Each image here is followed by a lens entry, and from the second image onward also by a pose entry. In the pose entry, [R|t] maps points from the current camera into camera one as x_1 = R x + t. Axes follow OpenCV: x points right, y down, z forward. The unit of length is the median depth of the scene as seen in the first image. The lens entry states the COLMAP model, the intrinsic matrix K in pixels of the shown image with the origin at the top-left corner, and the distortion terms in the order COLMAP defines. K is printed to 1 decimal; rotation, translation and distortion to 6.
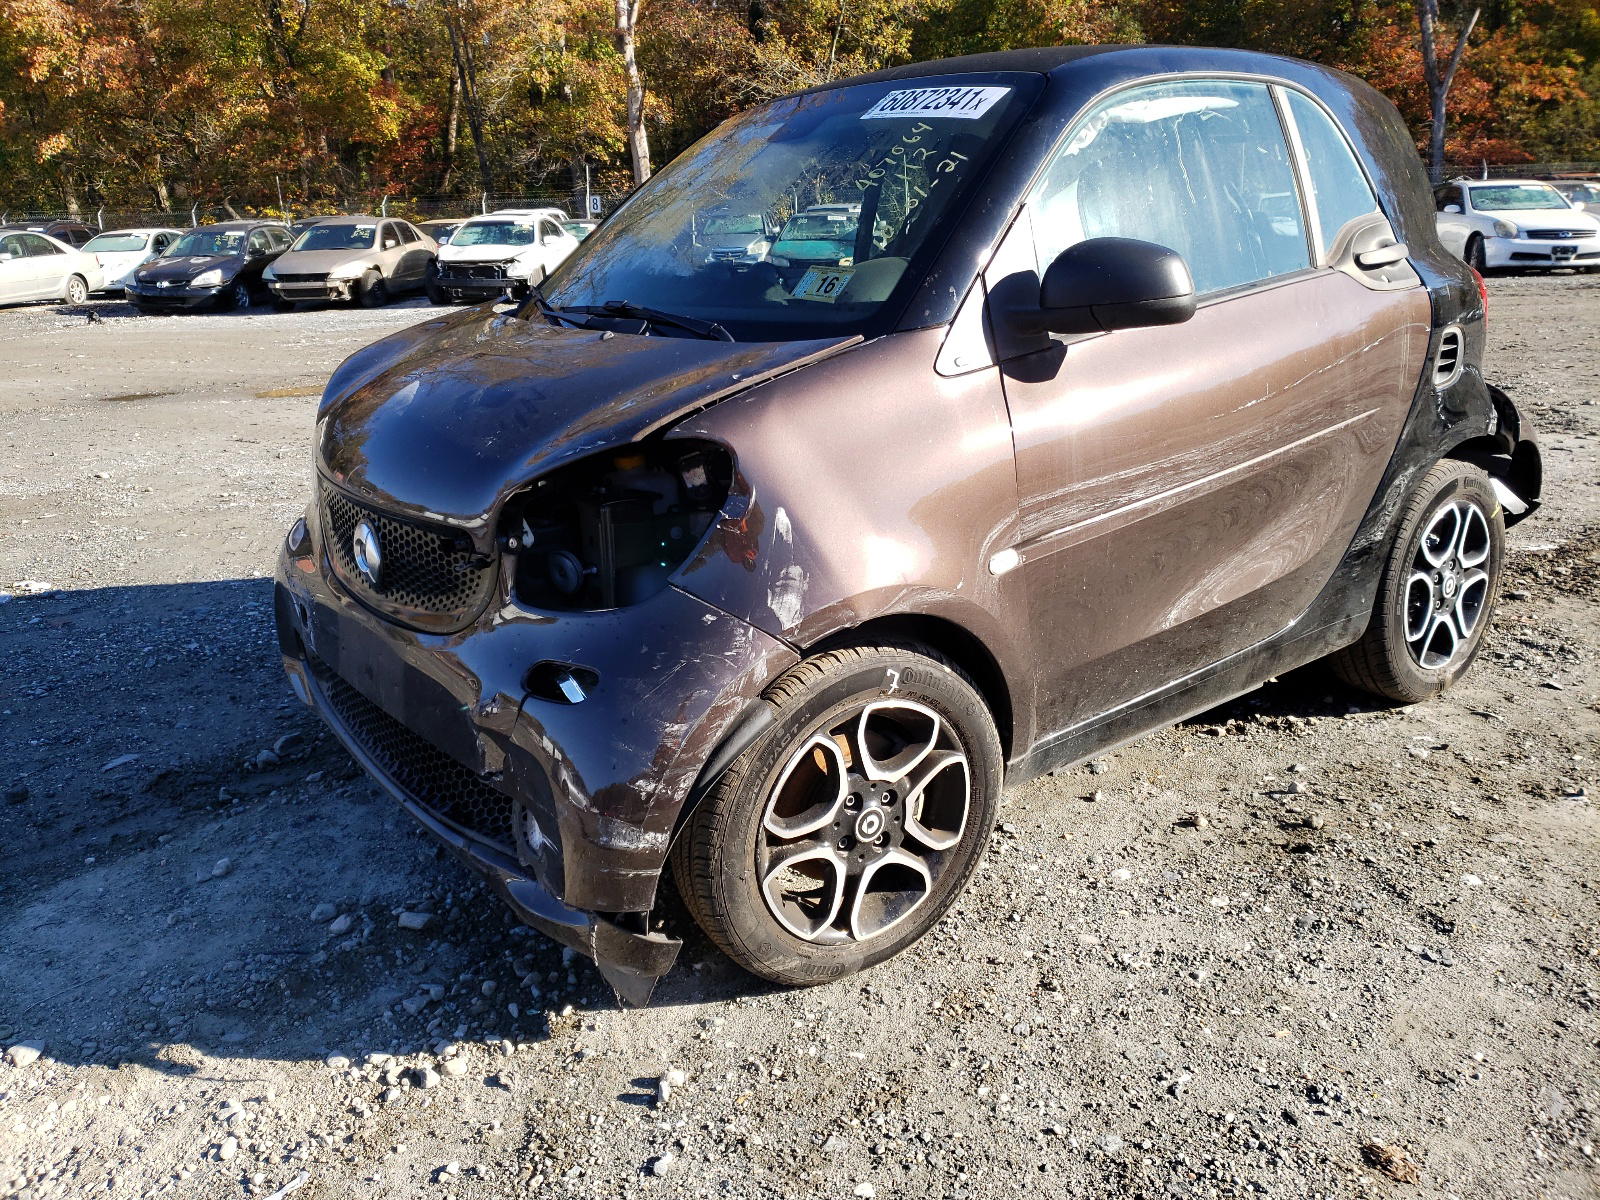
lens RADIAL K [[1202.0, 0, 785.7], [0, 1202.0, 593.9], [0, 0, 1]] dist [0.012969, 0.001825]
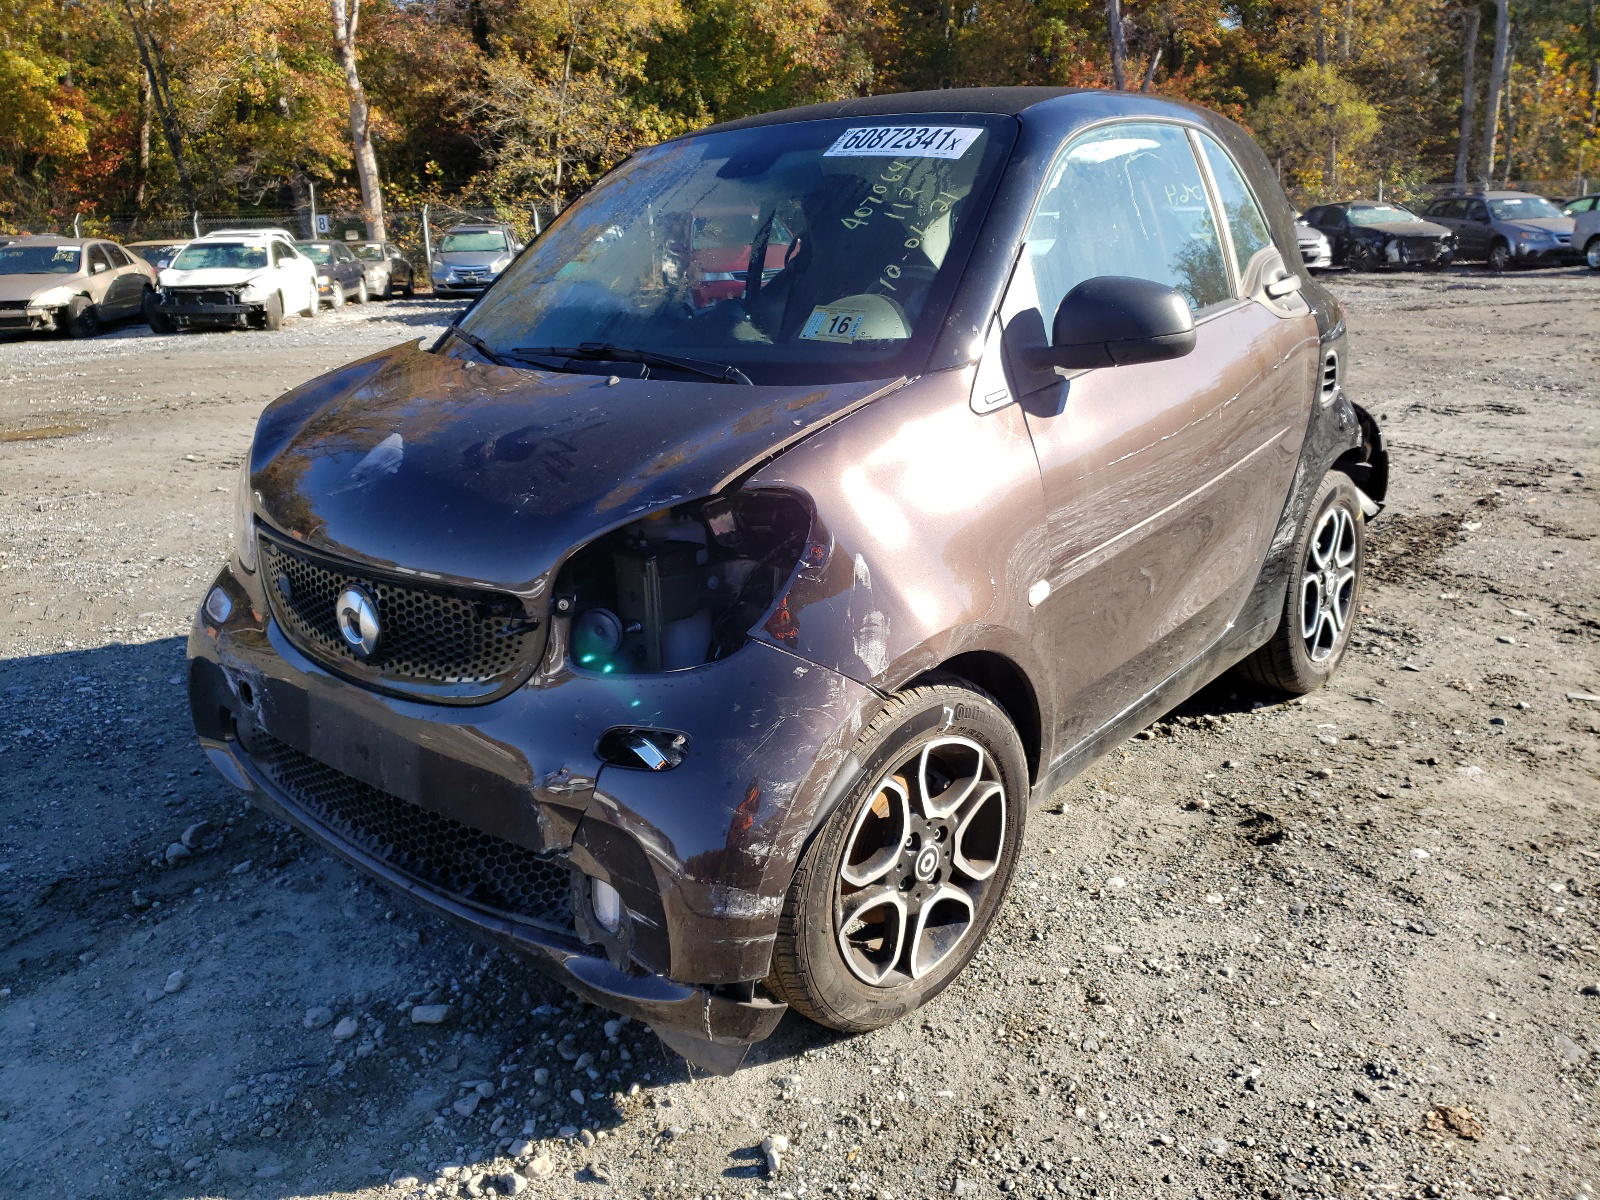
lens RADIAL K [[1202.0, 0, 792.9], [0, 1202.0, 608.6], [0, 0, 1]] dist [0.012969, 0.001825]
pose [[0.978705, -0.062487, 0.195530, -0.213786], [0.063314, 0.997992, 0.002023, -0.027185], [-0.195263, 0.010400, 0.980696, 0.033791]]
